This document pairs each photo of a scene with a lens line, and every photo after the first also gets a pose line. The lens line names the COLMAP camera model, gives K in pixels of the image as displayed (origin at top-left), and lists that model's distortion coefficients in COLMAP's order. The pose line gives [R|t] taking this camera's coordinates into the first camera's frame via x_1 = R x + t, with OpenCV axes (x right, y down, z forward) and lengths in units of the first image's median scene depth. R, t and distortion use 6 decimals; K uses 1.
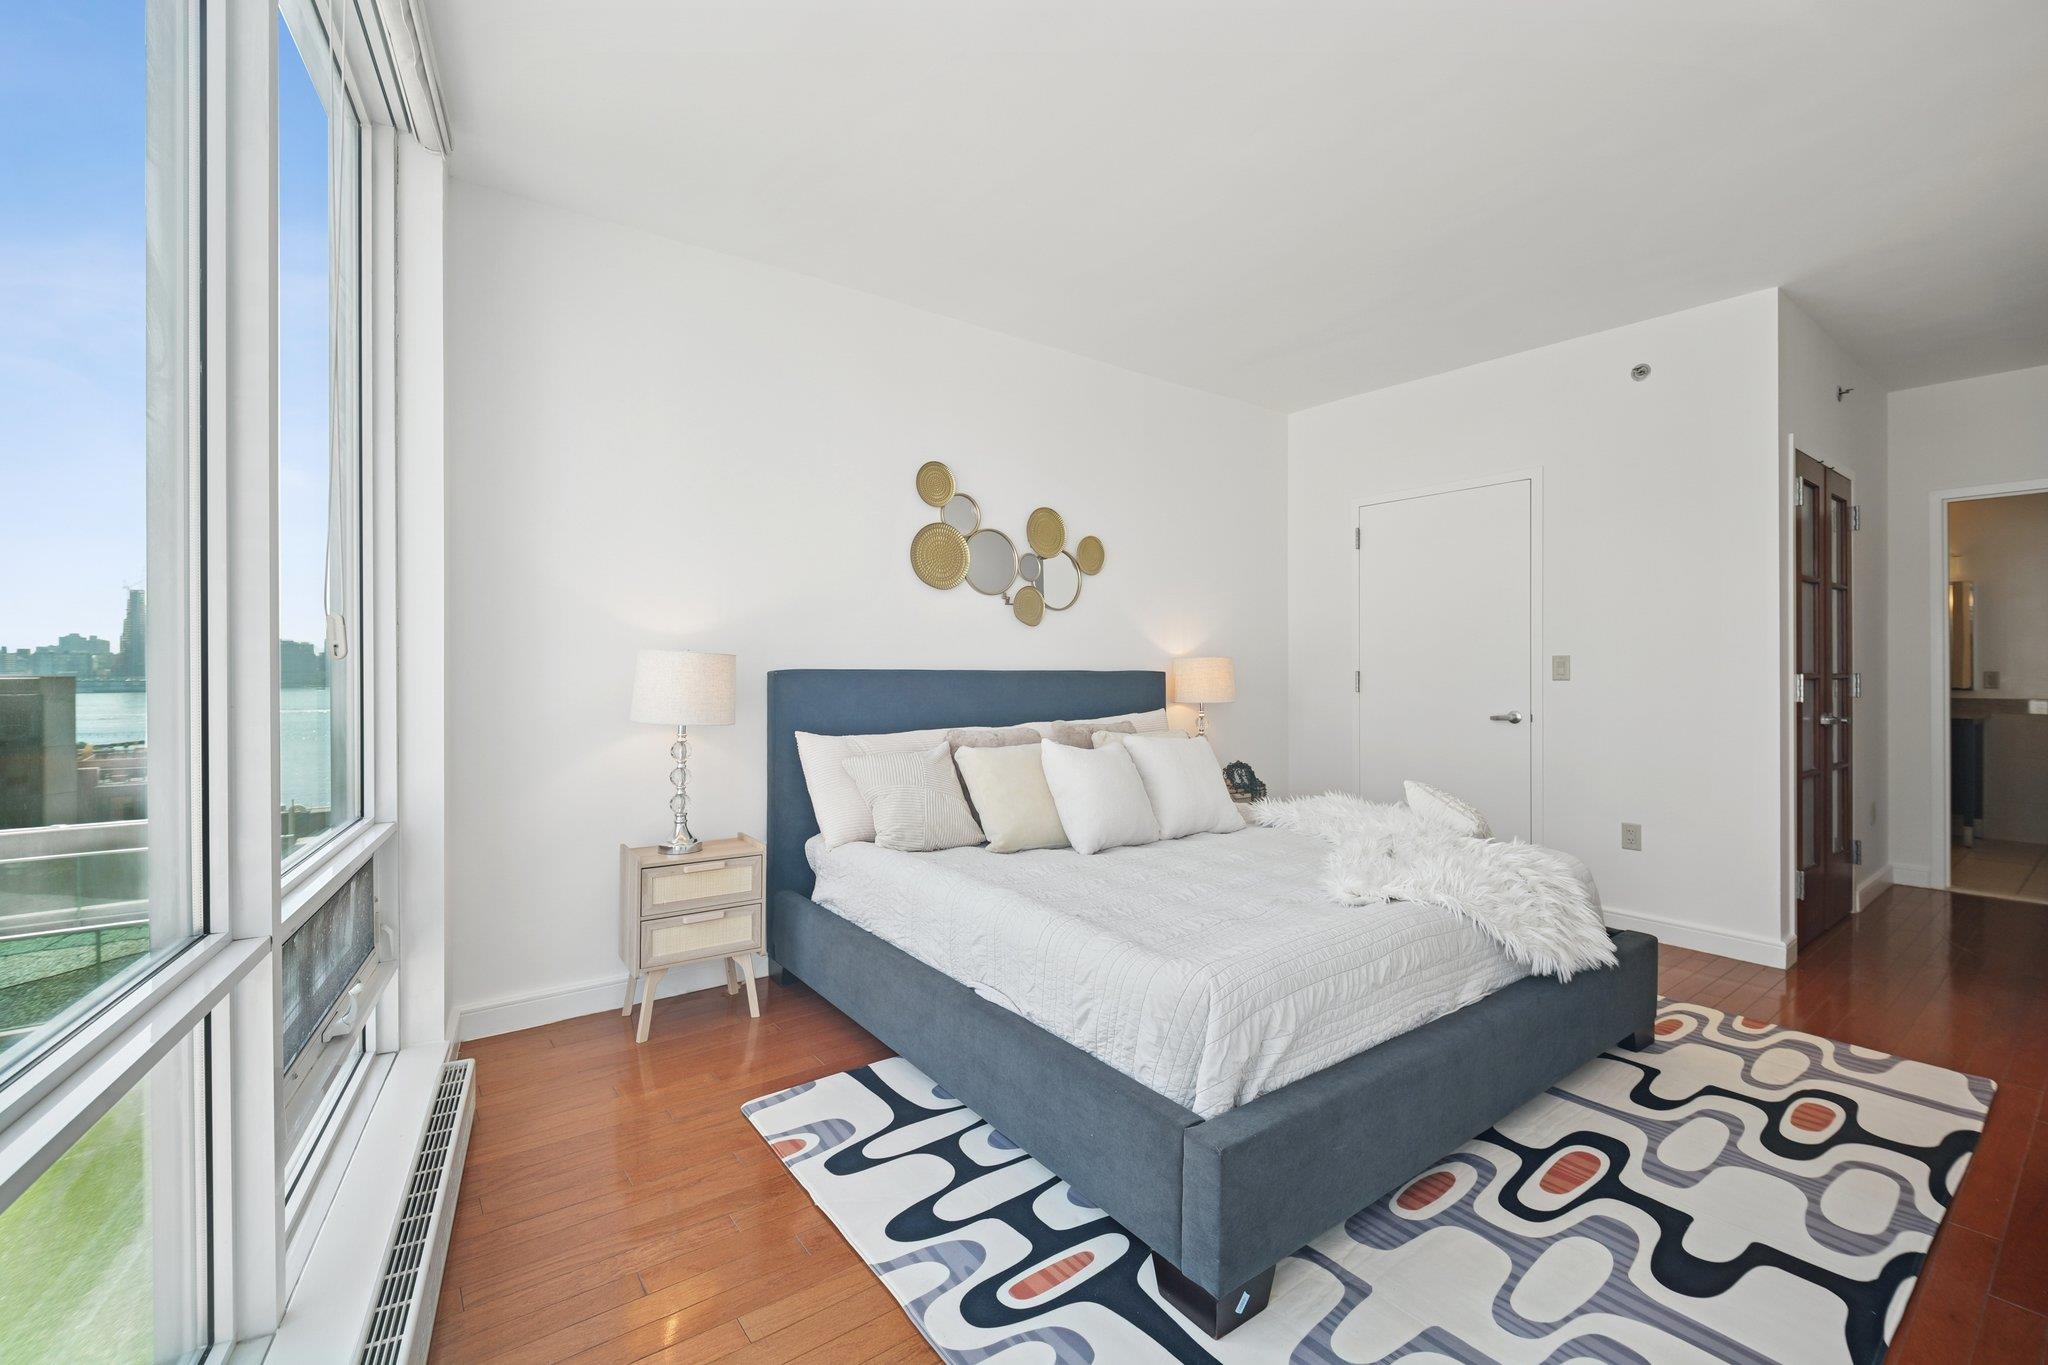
lens RADIAL K [[873.9, 0, 1016.0], [0, 873.9, 676.9], [0, 0, 1]] dist [0.011809, -0.008353]
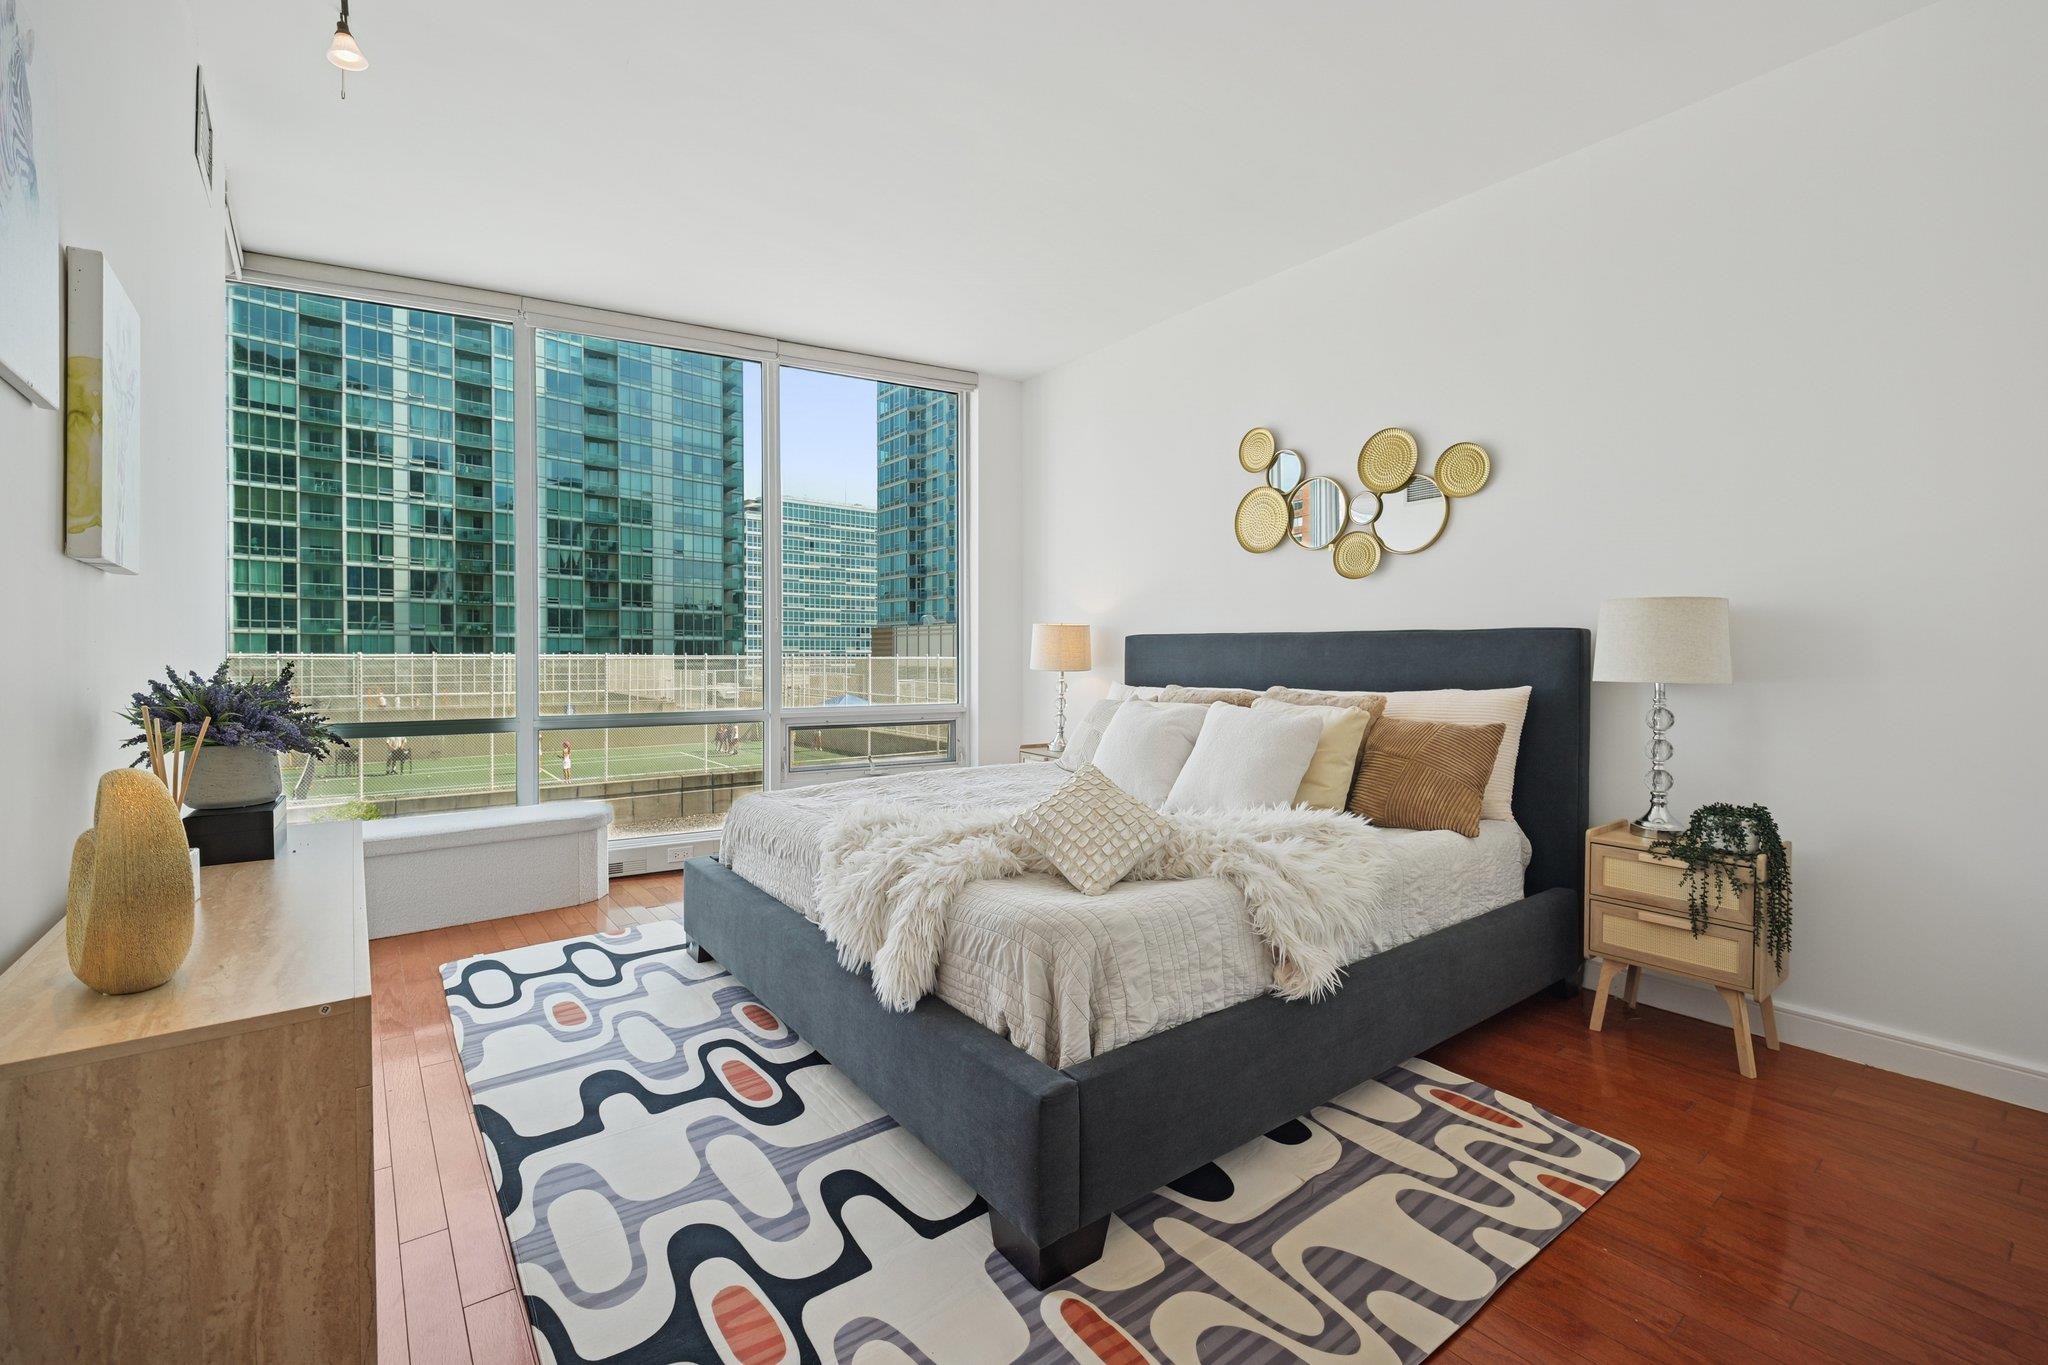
lens RADIAL K [[873.9, 0, 1070.1], [0, 873.9, 647.1], [0, 0, 1]] dist [0.011809, -0.008353]
pose [[0.036264, 0.003730, -0.999335, 1.750541], [-0.003452, 0.999988, 0.003607, 0.010950], [0.999336, 0.003319, 0.036276, 1.365807]]
